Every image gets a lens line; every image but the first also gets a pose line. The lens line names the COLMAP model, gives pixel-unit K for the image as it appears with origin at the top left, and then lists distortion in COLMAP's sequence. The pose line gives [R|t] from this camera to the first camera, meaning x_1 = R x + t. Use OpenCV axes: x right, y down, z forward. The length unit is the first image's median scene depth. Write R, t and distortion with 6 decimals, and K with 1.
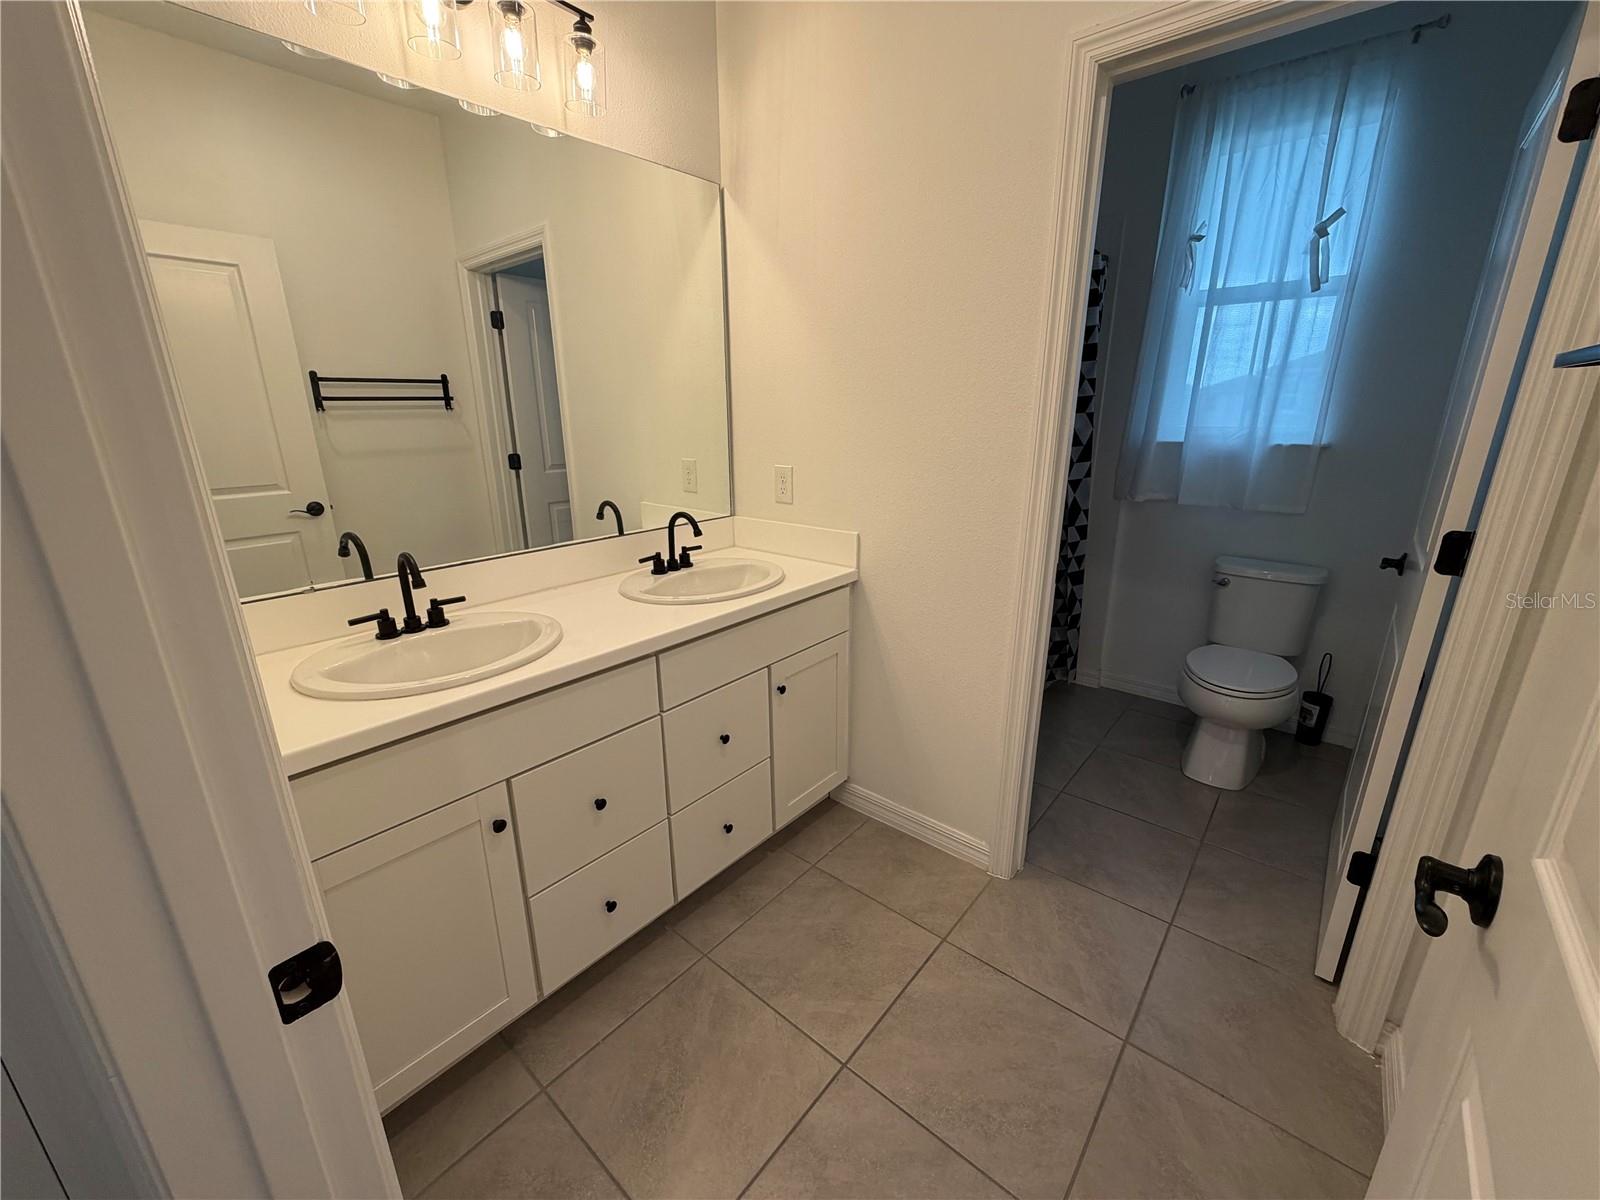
lens RADIAL K [[644.6, 0, 795.0], [0, 644.6, 604.1], [0, 0, 1]] dist [0.000632, 0.000496]
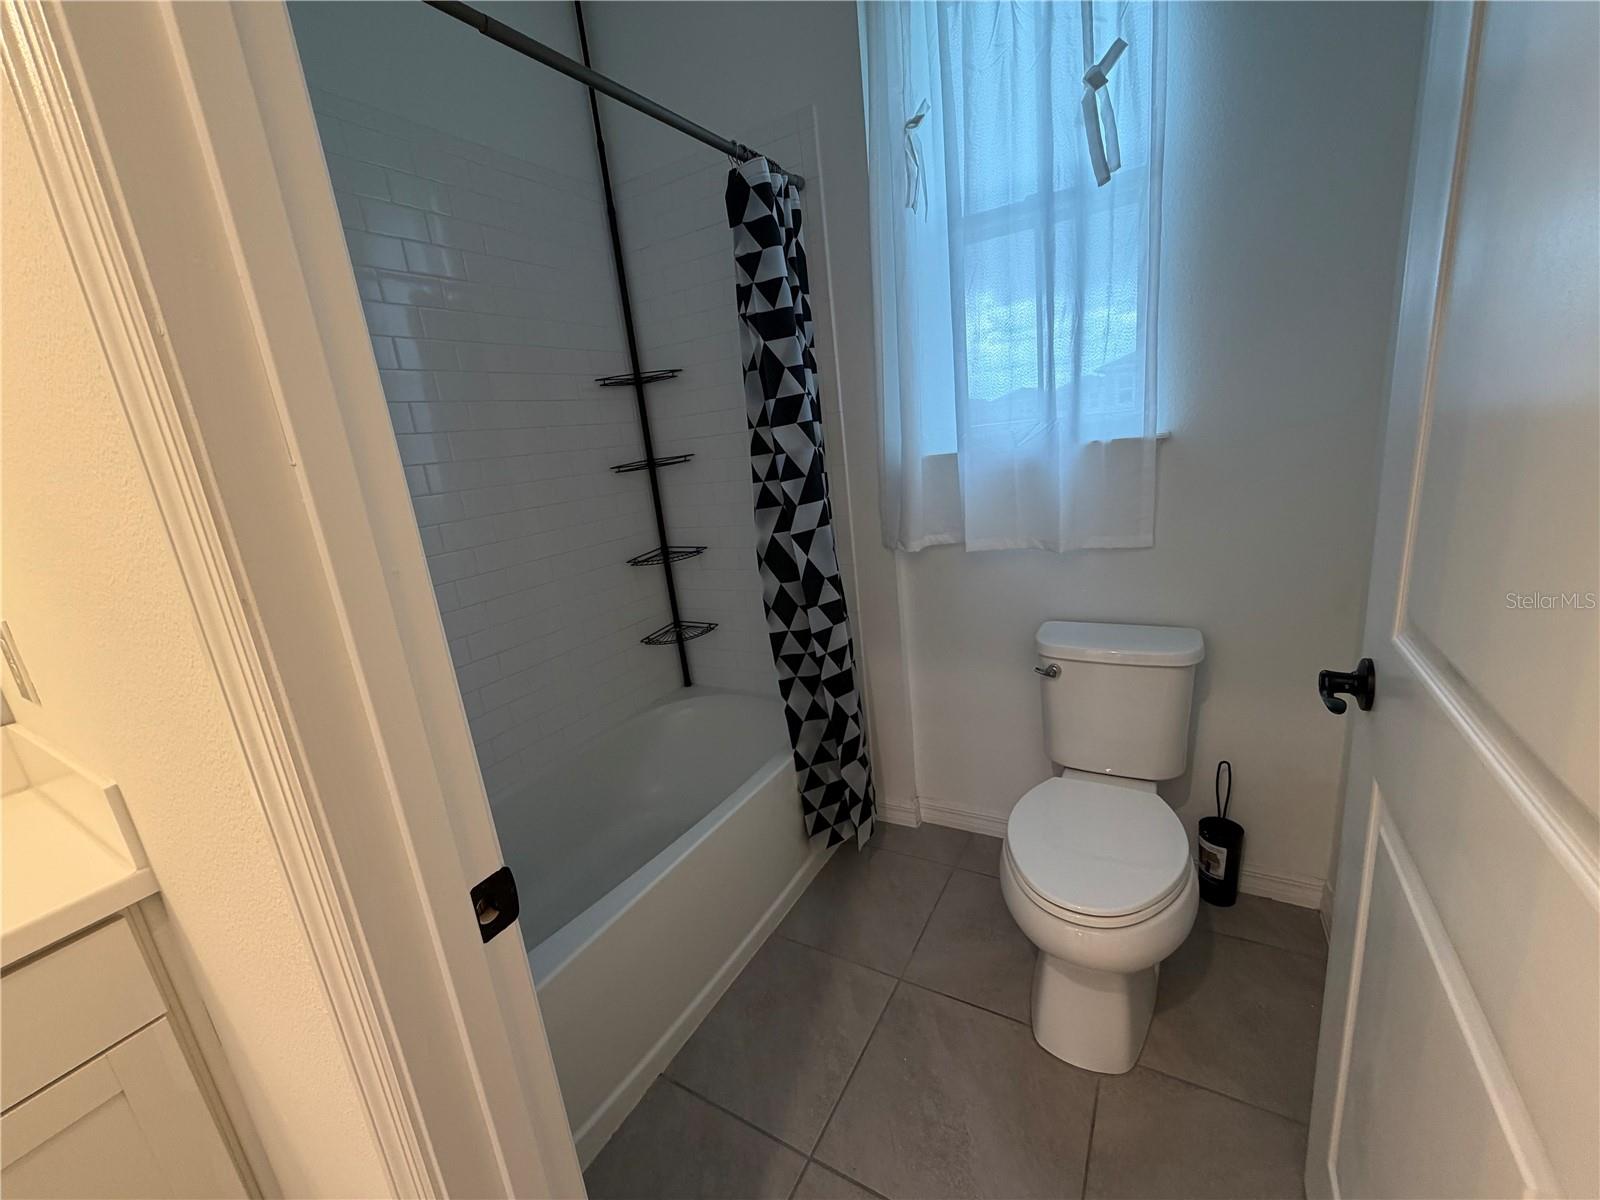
lens RADIAL K [[644.6, 0, 795.0], [0, 644.6, 604.1], [0, 0, 1]] dist [0.000632, 0.000496]
pose [[0.979933, -0.139074, 0.142794, 0.358797], [0.146310, 0.988370, -0.041443, -0.110600], [-0.135370, 0.061503, 0.988884, 0.438208]]
